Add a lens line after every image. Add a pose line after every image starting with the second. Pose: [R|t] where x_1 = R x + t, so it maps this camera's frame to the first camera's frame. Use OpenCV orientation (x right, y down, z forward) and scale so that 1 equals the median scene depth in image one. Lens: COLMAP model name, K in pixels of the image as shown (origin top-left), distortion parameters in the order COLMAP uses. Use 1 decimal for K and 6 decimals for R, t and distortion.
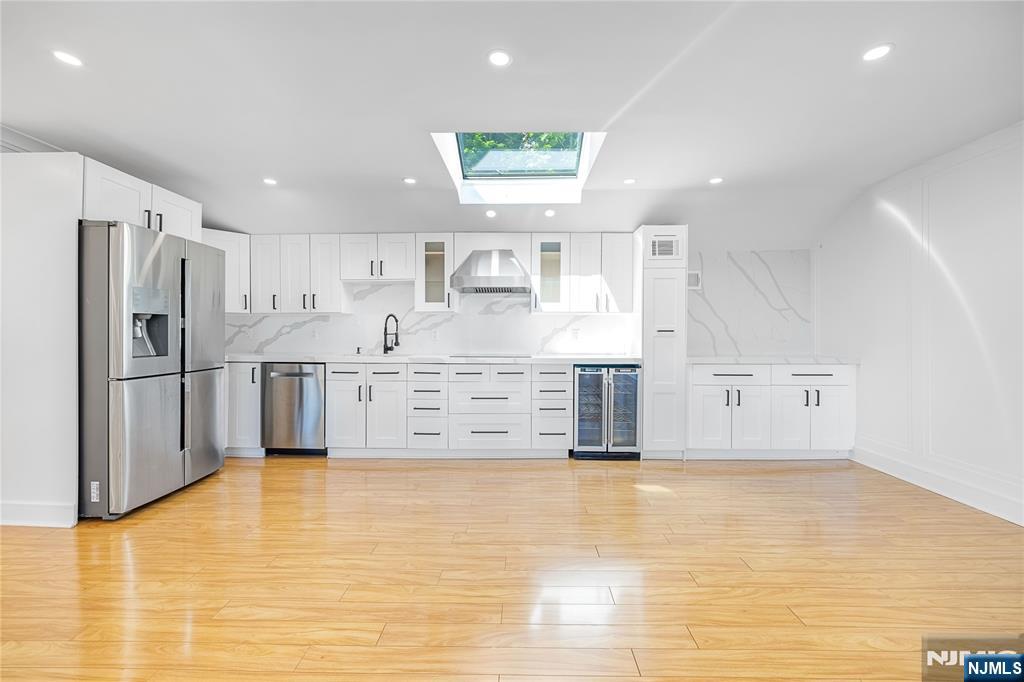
lens RADIAL K [[432.0, 0, 502.9], [0, 432.0, 335.9], [0, 0, 1]] dist [-0.012352, -0.000023]
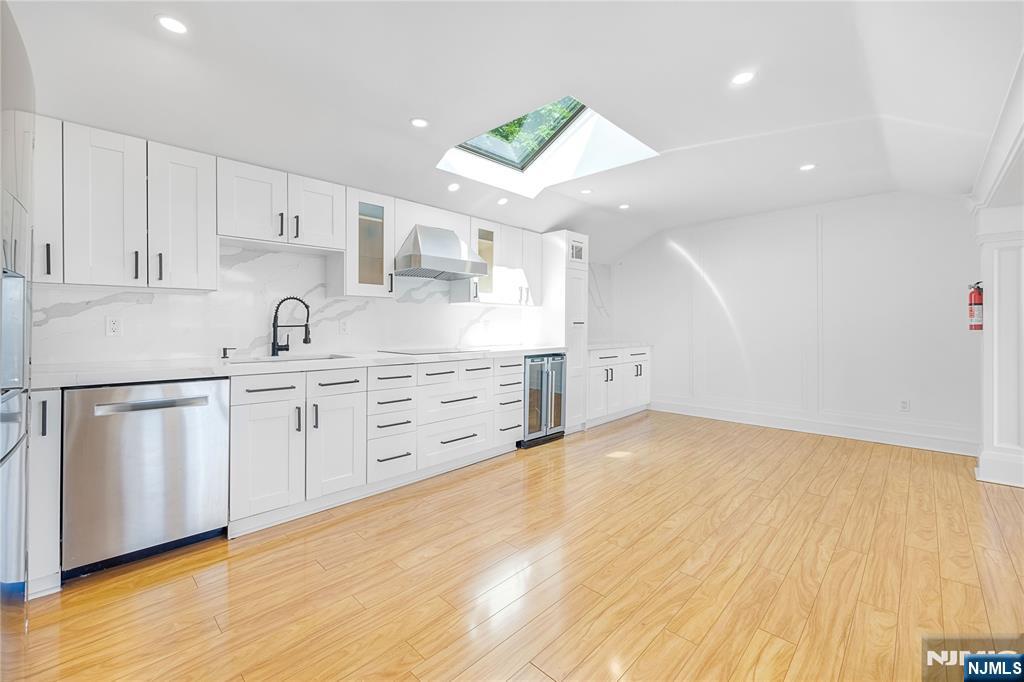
lens RADIAL K [[427.5, 0, 516.9], [0, 427.5, 328.3], [0, 0, 1]] dist [-0.002085, -0.000194]
pose [[0.667618, -0.005776, 0.744482, -0.587718], [0.003045, 0.999983, 0.005028, -0.003571], [-0.744498, -0.001090, 0.667624, 0.336055]]
